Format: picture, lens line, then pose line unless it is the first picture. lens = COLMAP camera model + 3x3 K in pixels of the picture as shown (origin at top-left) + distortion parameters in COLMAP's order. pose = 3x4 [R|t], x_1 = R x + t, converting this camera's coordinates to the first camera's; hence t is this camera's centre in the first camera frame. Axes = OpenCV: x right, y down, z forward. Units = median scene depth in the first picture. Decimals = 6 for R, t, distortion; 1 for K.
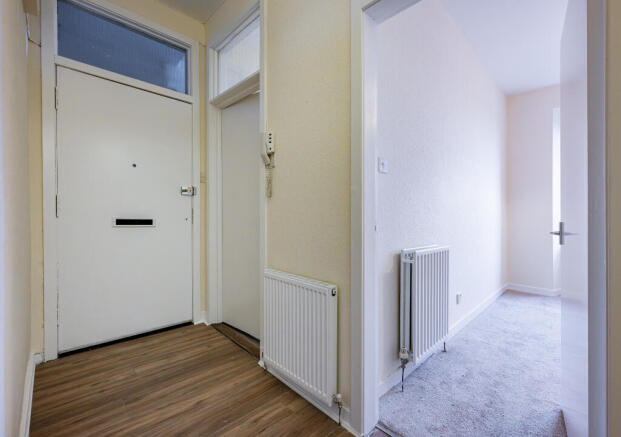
lens RADIAL K [[270.1, 0, 328.0], [0, 270.1, 218.0], [0, 0, 1]] dist [-0.000030, 0.000031]
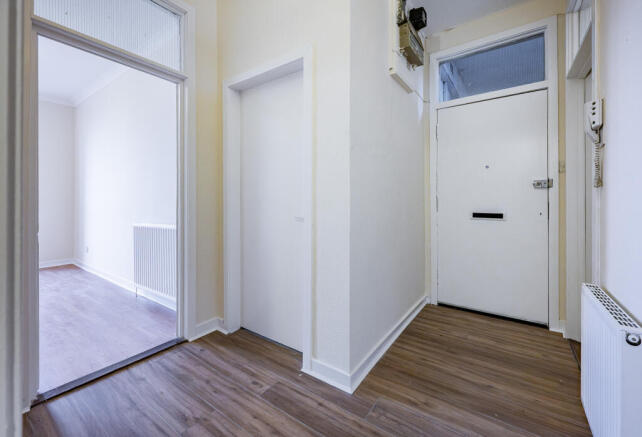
lens RADIAL K [[268.2, 0, 321.8], [0, 268.2, 208.0], [0, 0, 1]] dist [-0.000378, -0.000048]
pose [[0.148967, 0.000200, -0.988842, 0.384972], [-0.003521, 0.999994, -0.000328, -0.017974], [0.988836, 0.003531, 0.148967, 0.145919]]
